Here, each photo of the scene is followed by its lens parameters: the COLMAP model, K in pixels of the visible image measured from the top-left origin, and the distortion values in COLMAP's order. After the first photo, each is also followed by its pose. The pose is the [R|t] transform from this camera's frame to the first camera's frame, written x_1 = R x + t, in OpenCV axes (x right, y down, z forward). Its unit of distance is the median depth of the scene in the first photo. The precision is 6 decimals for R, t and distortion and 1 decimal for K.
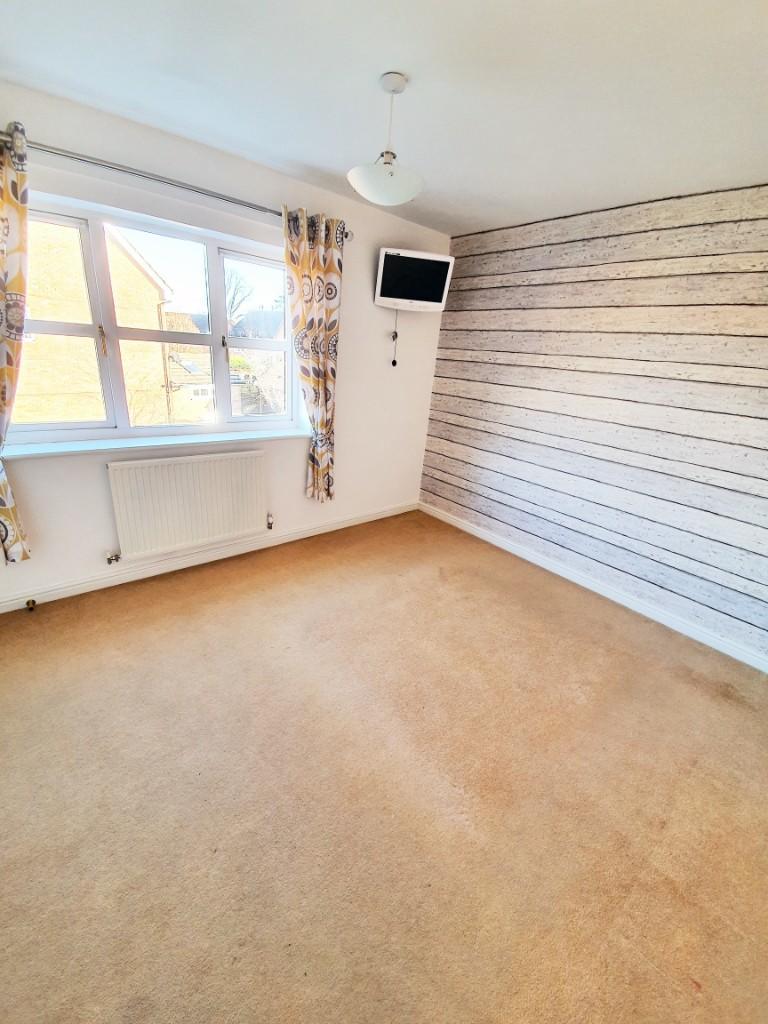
lens RADIAL K [[398.7, 0, 378.6], [0, 398.7, 503.5], [0, 0, 1]] dist [-0.021989, -0.000383]
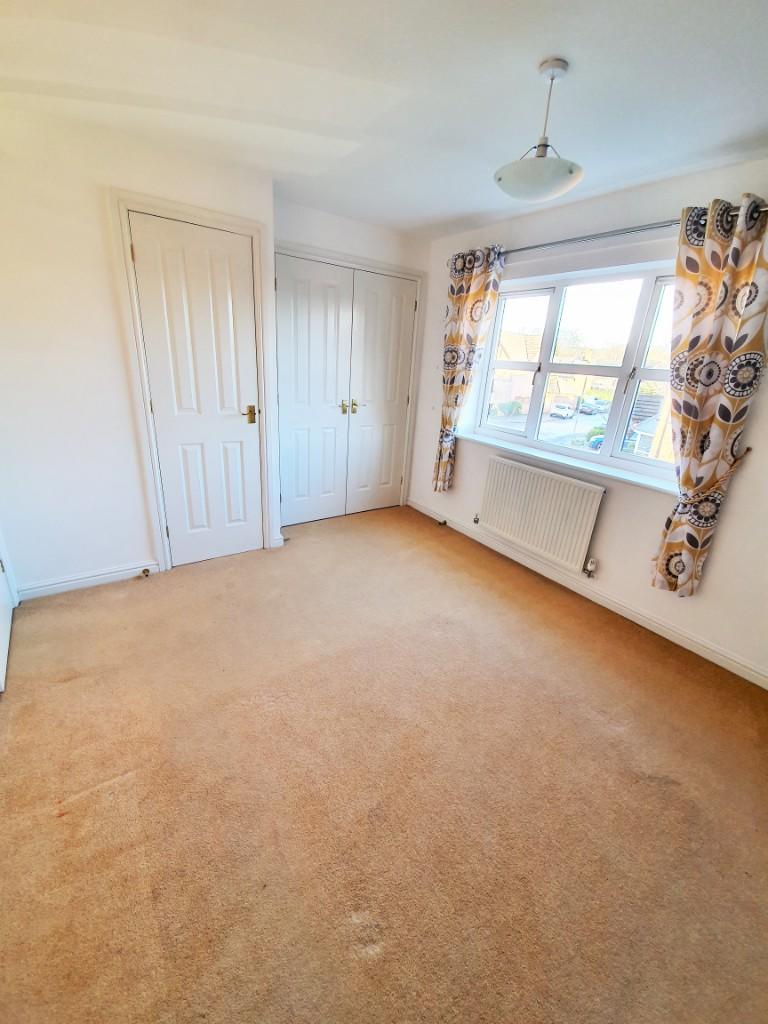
lens RADIAL K [[398.7, 0, 378.6], [0, 398.7, 503.5], [0, 0, 1]] dist [-0.021989, -0.000383]
pose [[-0.100809, 0.254552, -0.961790, 0.702298], [-0.413384, 0.868600, 0.273217, -0.152740], [0.904959, 0.425131, 0.017665, 0.600276]]
